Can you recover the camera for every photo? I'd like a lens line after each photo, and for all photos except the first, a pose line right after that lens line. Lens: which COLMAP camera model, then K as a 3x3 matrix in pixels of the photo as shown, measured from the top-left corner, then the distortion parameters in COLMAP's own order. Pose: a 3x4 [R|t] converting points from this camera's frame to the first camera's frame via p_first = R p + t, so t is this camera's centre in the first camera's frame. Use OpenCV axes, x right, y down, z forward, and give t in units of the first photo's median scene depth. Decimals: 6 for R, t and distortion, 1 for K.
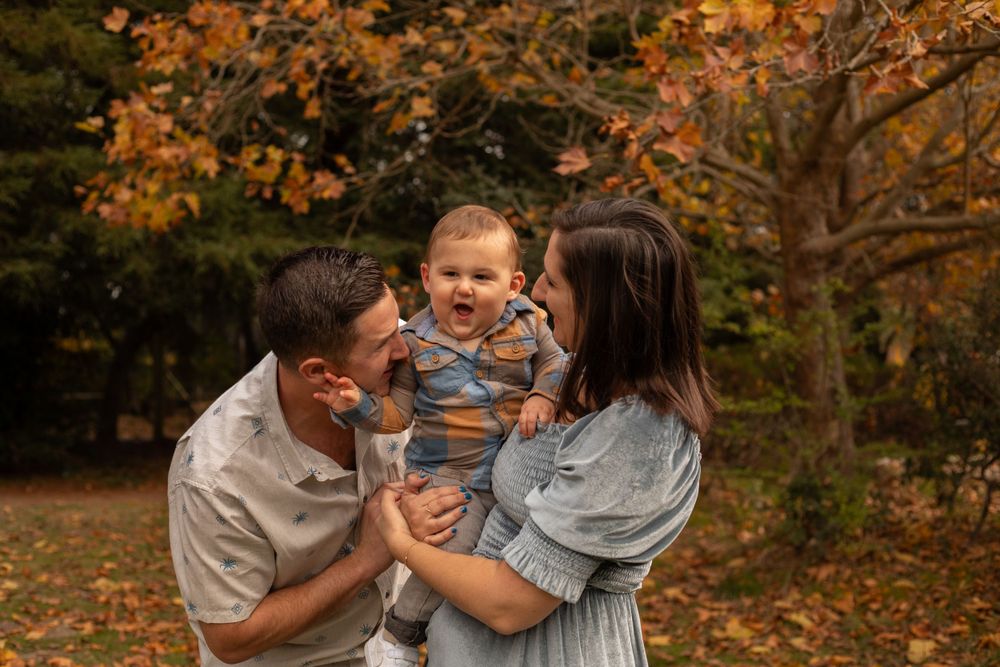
lens RADIAL K [[1429.6, 0, 500.0], [0, 1429.6, 333.5], [0, 0, 1]] dist [-0.099533, -0.089655]
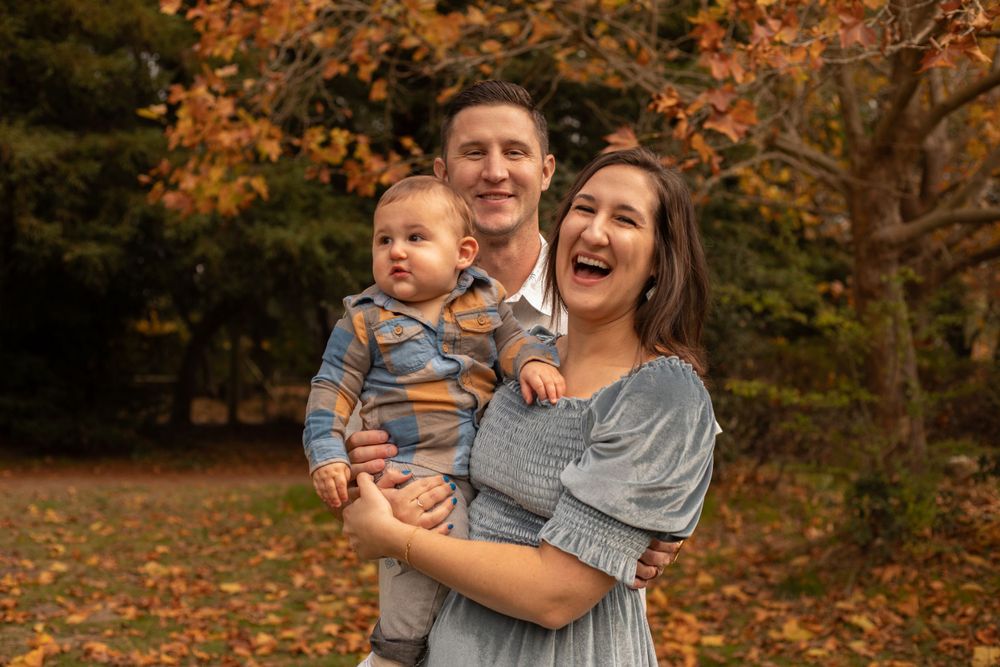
lens RADIAL K [[1431.9, 0, 498.1], [0, 1431.9, 326.5], [0, 0, 1]] dist [-0.087377, -0.133012]
pose [[0.998145, 0.014608, -0.059096, 0.017495], [-0.014446, 0.999891, 0.003172, 0.001657], [0.059136, -0.002312, 0.998247, 0.023692]]
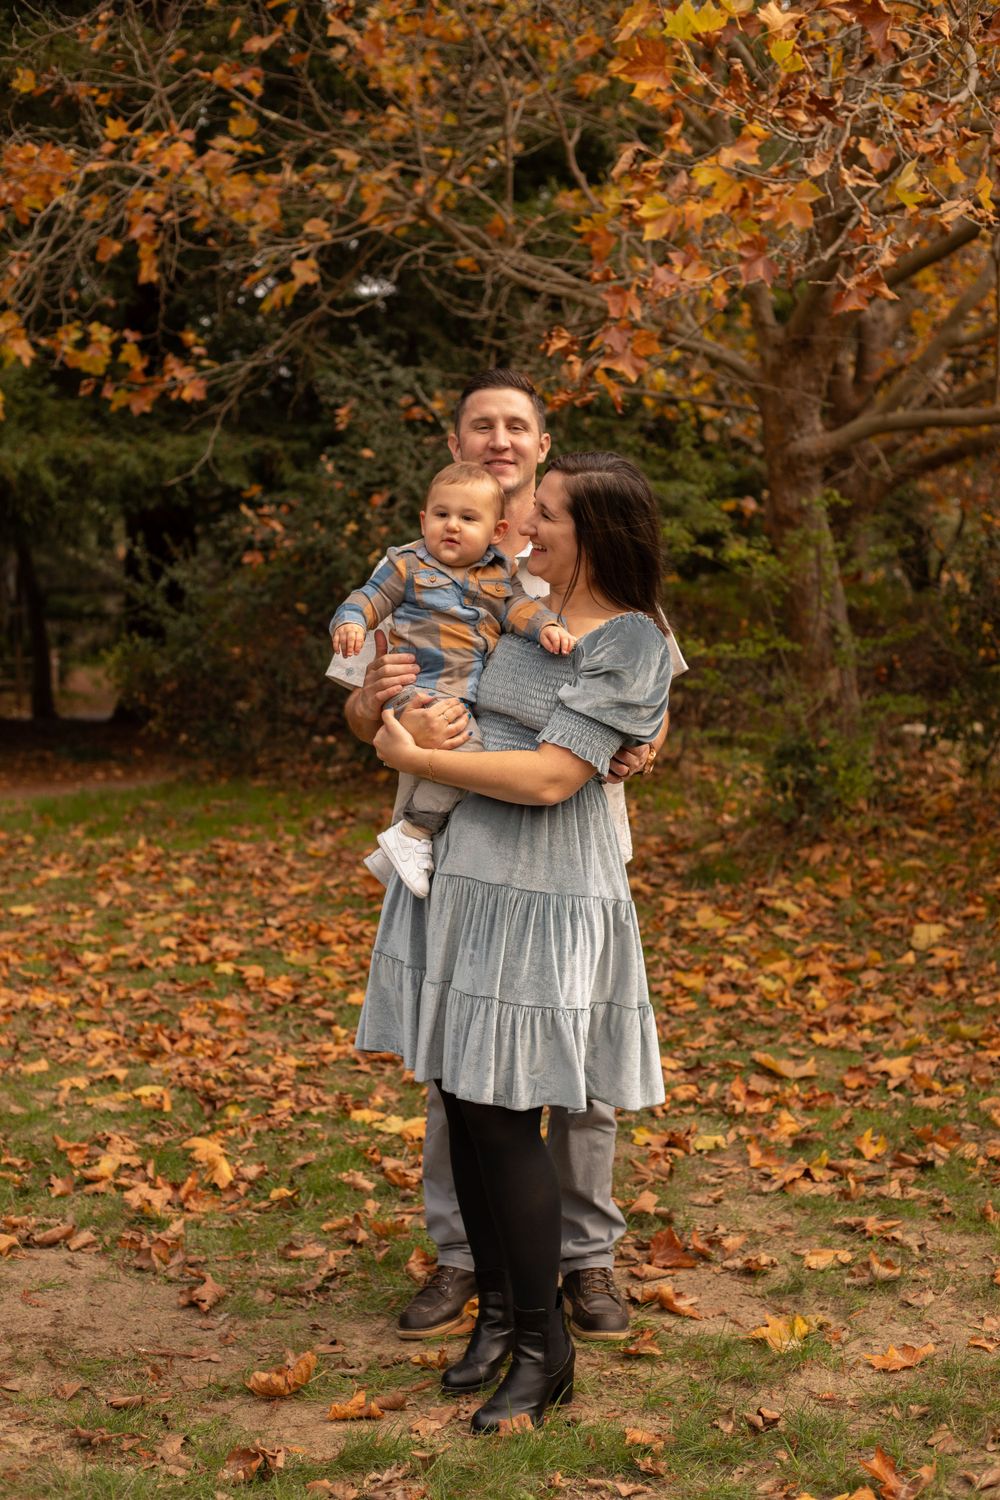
lens RADIAL K [[2128.1, 0, 500.0], [0, 2128.1, 750.0], [0, 0, 1]] dist [-0.107108, -0.004309]
pose [[0.998211, -0.023364, 0.055043, -0.018437], [0.018372, 0.995816, 0.089518, -0.002604], [-0.056904, -0.088347, 0.994463, -0.190520]]
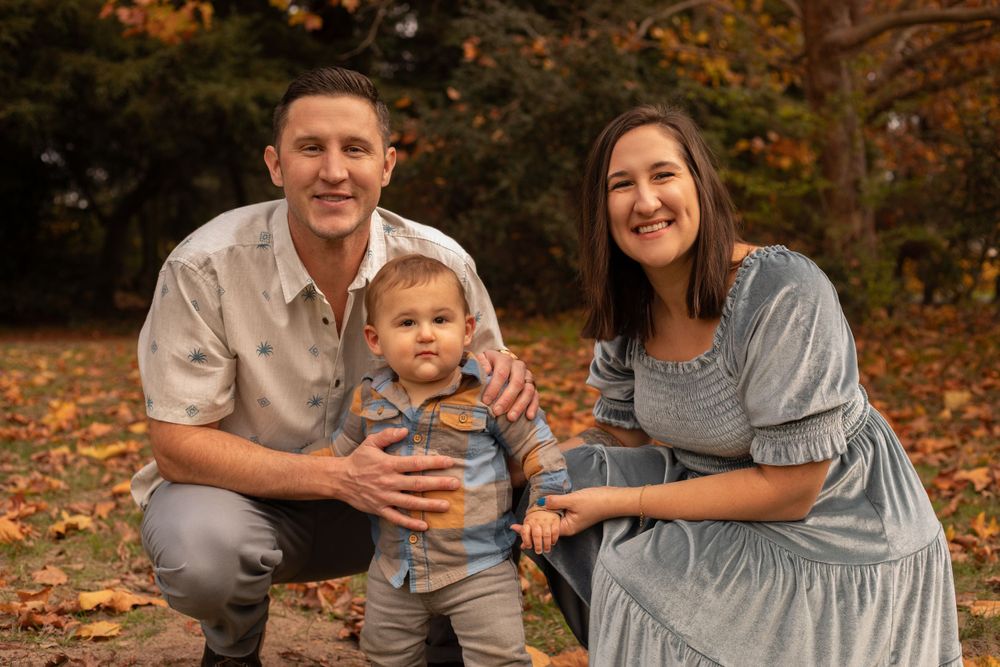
lens RADIAL K [[1435.3, 0, 498.8], [0, 1435.3, 327.7], [0, 0, 1]] dist [-0.096702, -0.096482]
pose [[0.999873, -0.009202, 0.012997, -0.038794], [0.008282, 0.997573, 0.069138, 0.080774], [-0.013601, -0.069021, 0.997522, -0.019077]]
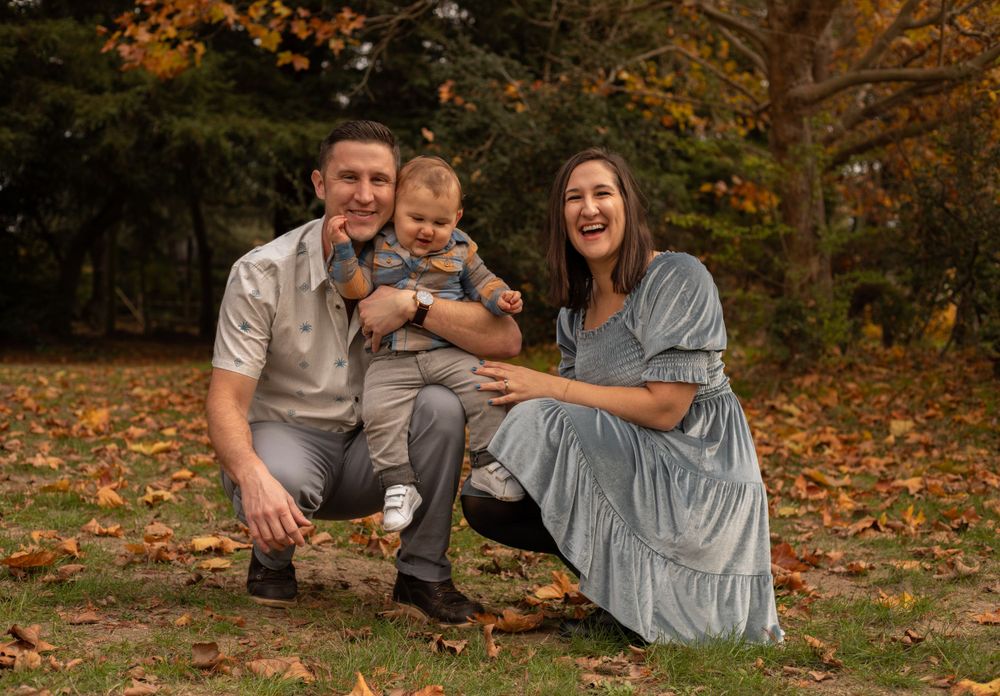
lens RADIAL K [[1488.5, 0, 479.0], [0, 1488.5, 336.2], [0, 0, 1]] dist [-0.098434, -0.074651]
pose [[0.999277, 0.014601, 0.035113, -0.067205], [-0.016234, 0.998778, 0.046690, 0.083677], [-0.034388, -0.047226, 0.998292, -0.136897]]
